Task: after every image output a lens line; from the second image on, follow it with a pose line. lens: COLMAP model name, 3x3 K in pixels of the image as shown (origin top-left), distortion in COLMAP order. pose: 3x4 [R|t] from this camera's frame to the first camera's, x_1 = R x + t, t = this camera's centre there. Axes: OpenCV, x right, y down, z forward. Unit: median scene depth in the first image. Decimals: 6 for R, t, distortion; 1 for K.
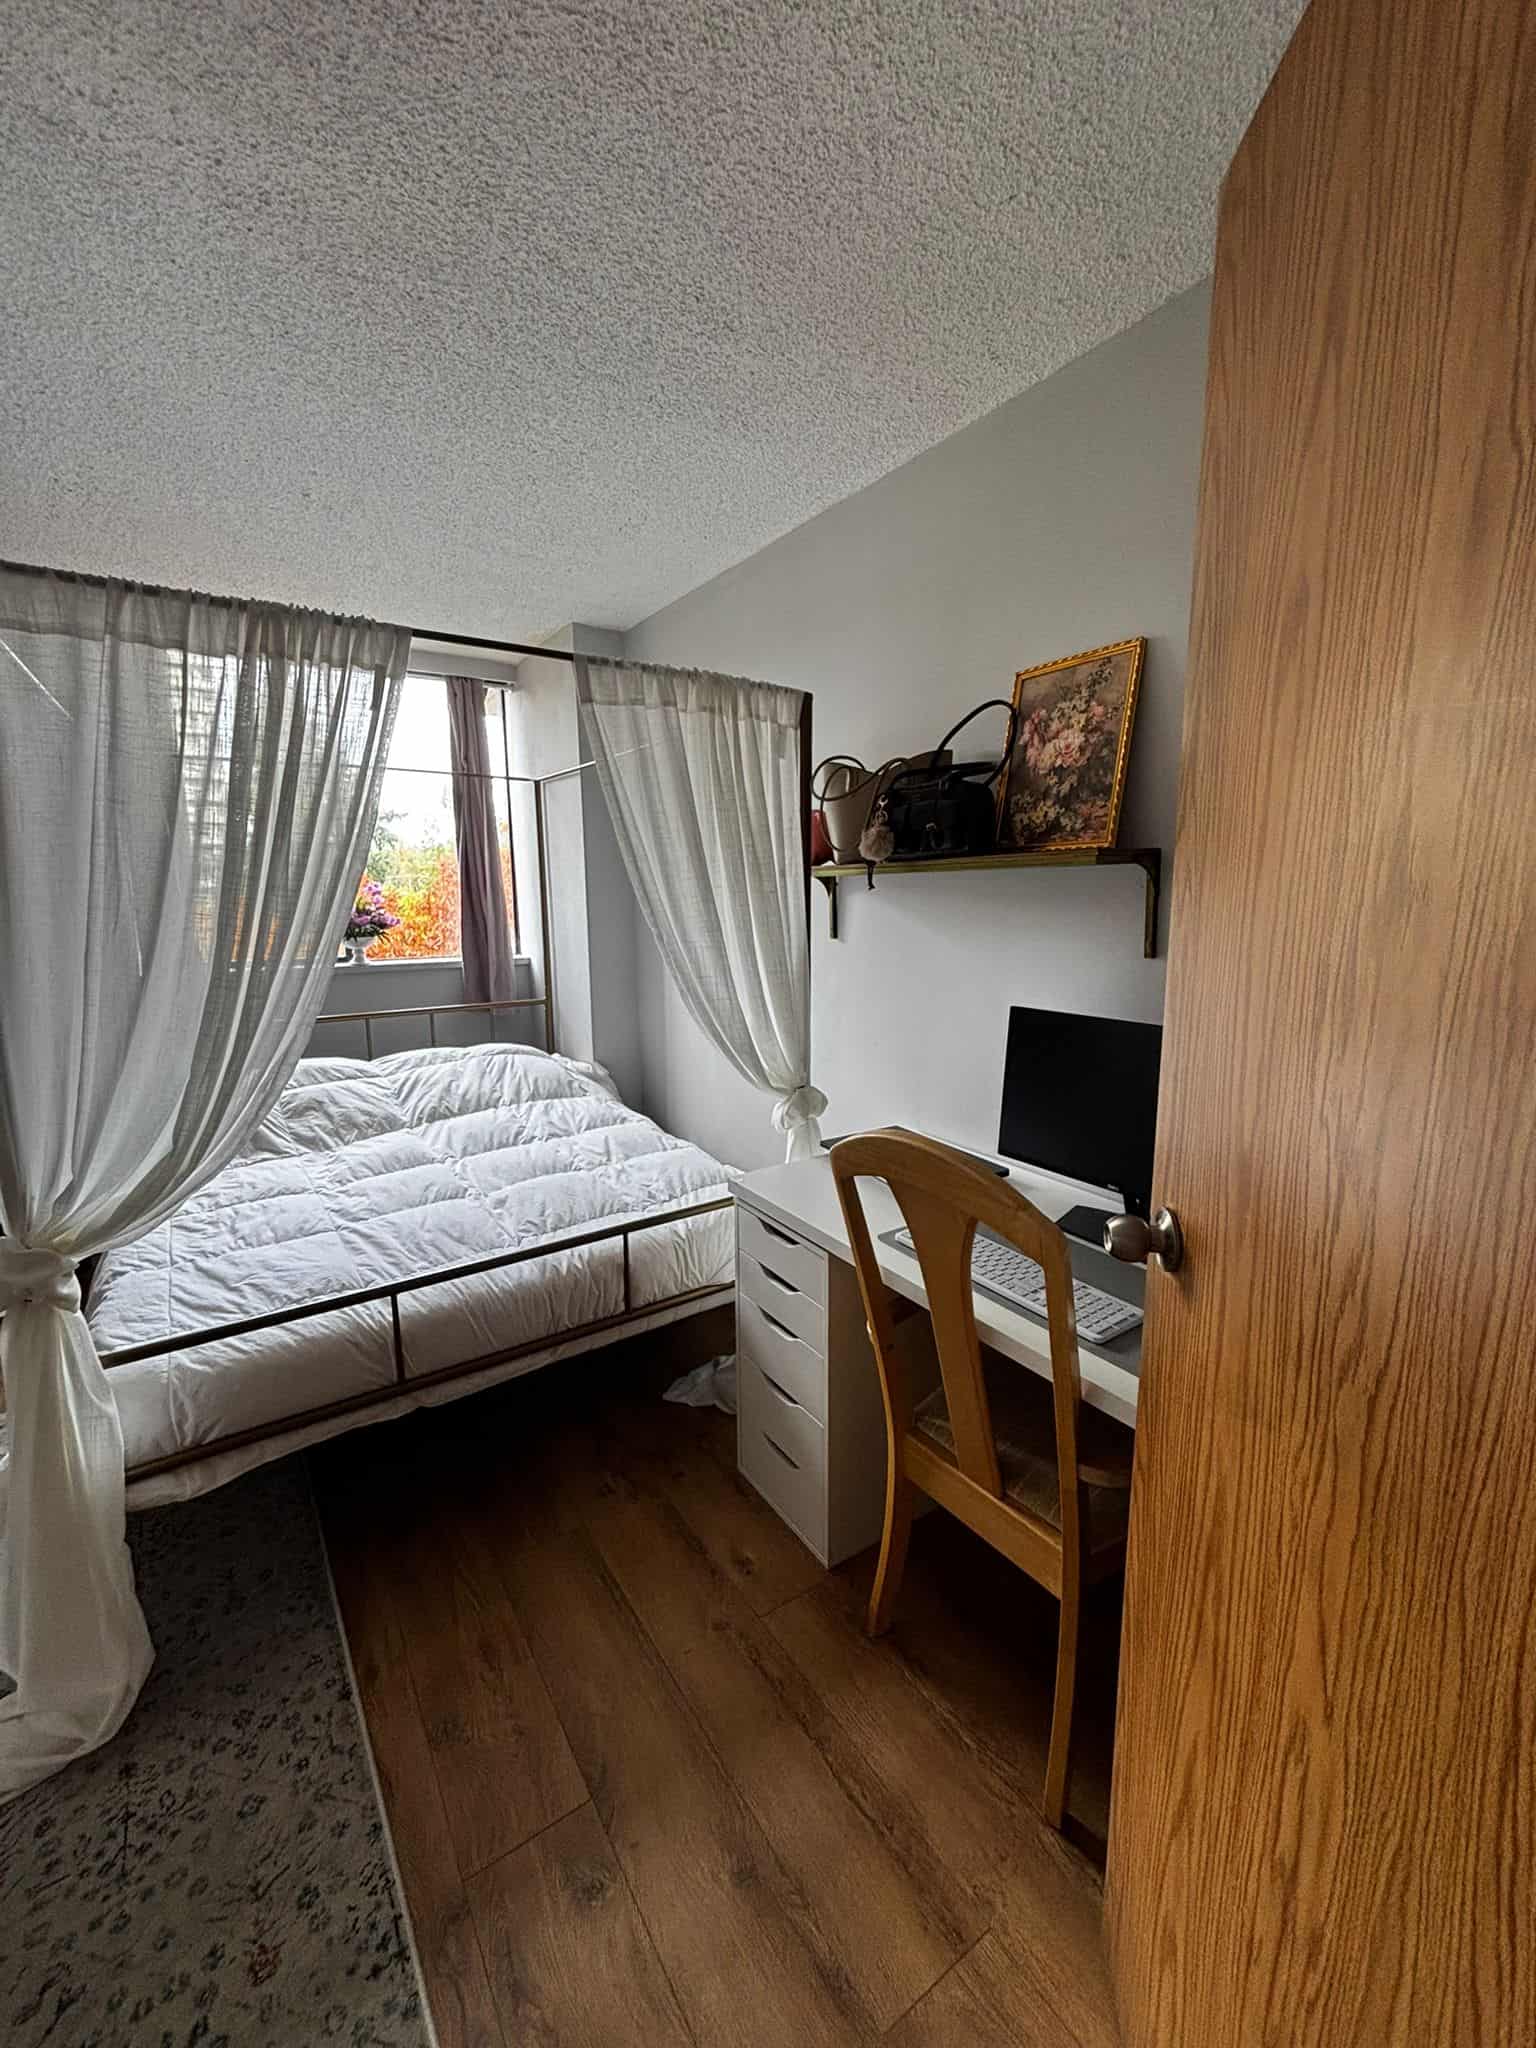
lens RADIAL K [[820.9, 0, 769.6], [0, 820.9, 1016.9], [0, 0, 1]] dist [0.001184, -0.000408]
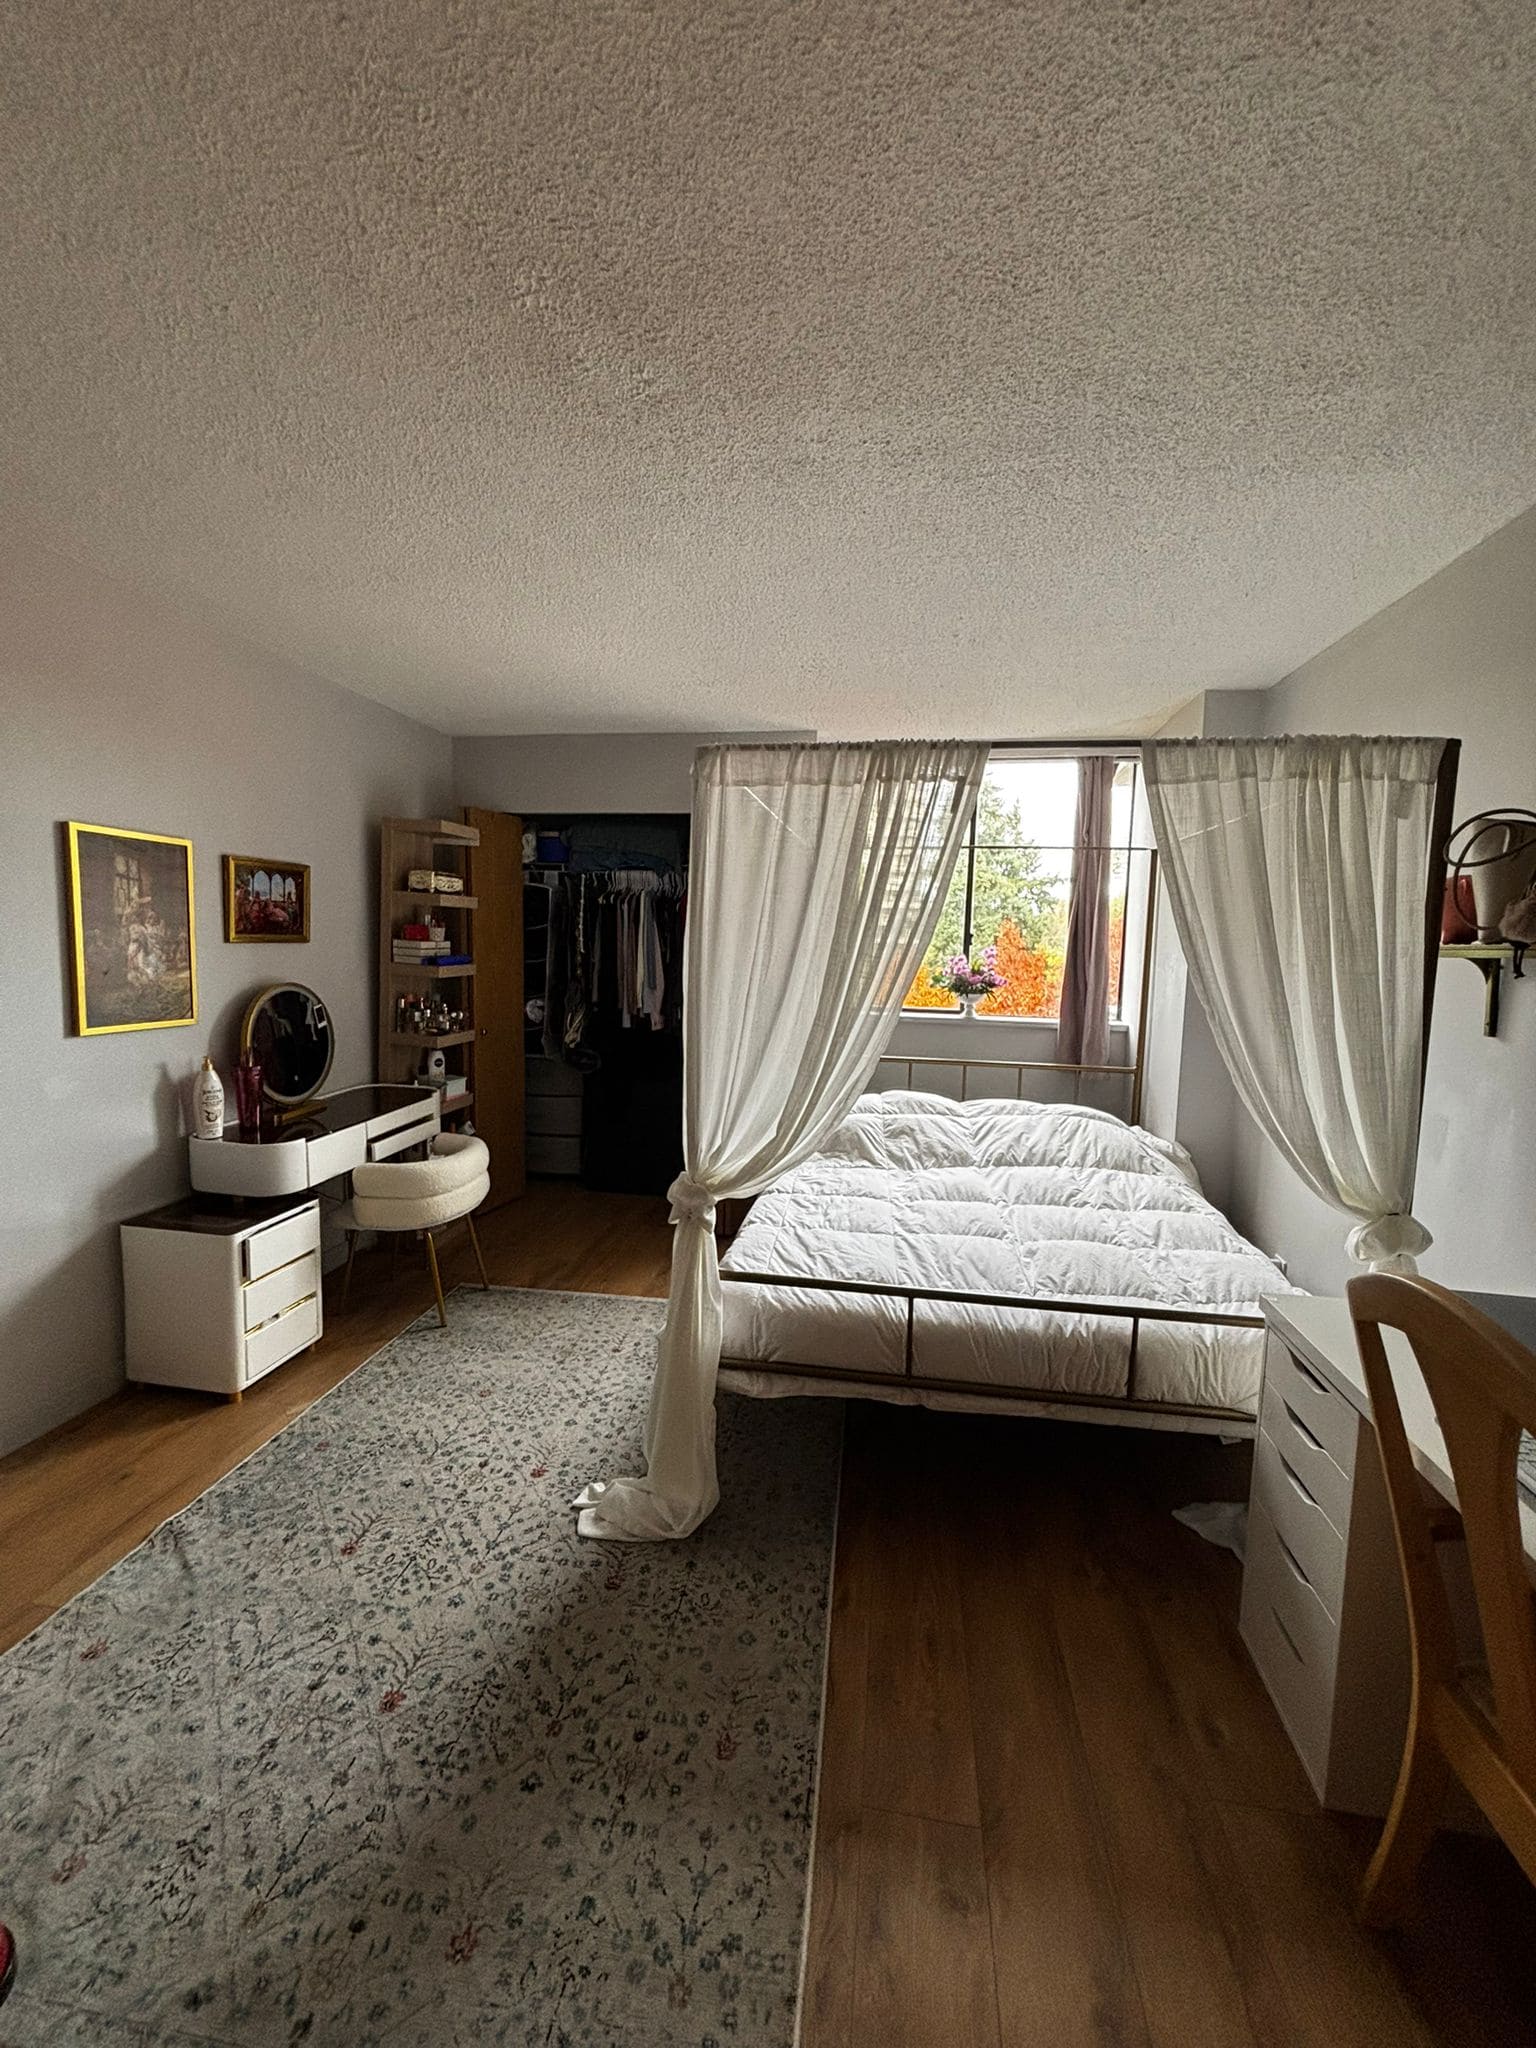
lens RADIAL K [[820.9, 0, 769.6], [0, 820.9, 1016.9], [0, 0, 1]] dist [0.001184, -0.000408]
pose [[0.730342, 0.088128, -0.677373, 0.125622], [-0.138077, 0.990219, -0.020045, -0.006771], [0.668981, 0.108169, 0.735366, -0.035902]]
